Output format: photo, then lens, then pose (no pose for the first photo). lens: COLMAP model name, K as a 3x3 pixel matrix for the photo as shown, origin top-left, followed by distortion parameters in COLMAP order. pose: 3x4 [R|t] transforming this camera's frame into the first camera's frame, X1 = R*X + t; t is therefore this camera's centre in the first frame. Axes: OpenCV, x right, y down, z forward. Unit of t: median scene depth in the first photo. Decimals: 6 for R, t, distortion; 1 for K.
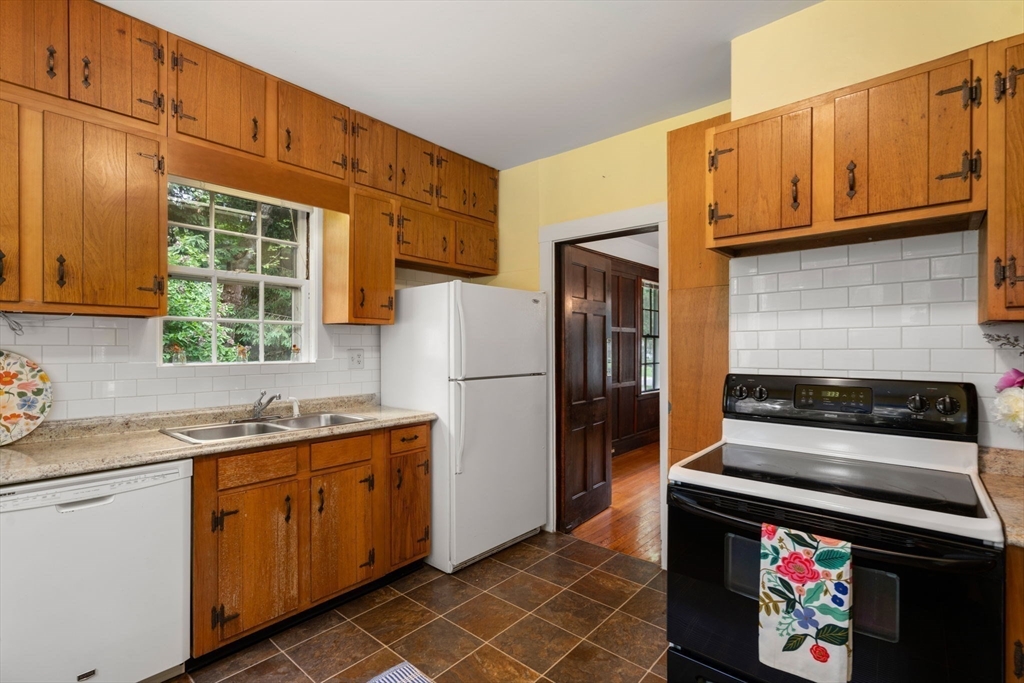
lens RADIAL K [[470.8, 0, 517.6], [0, 470.8, 349.8], [0, 0, 1]] dist [-0.002742, -0.000057]
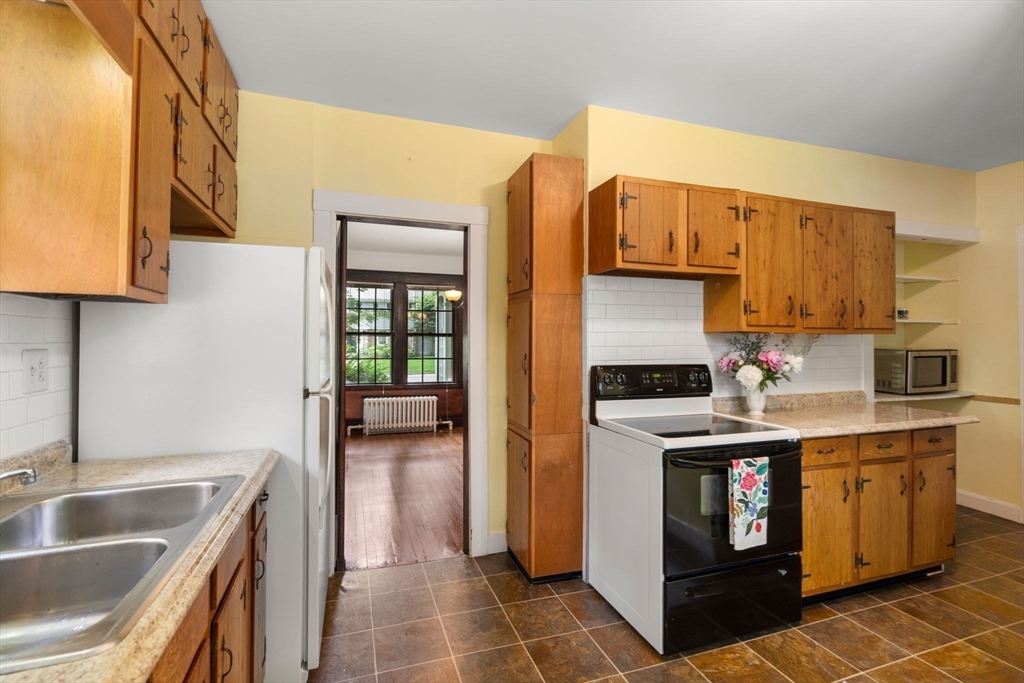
lens RADIAL K [[470.8, 0, 514.4], [0, 470.8, 338.1], [0, 0, 1]] dist [-0.002742, -0.000057]
pose [[0.502492, 0.008308, 0.864542, -1.197506], [0.000940, 0.999948, -0.010155, -0.016623], [-0.864581, 0.005916, 0.502458, 0.857444]]
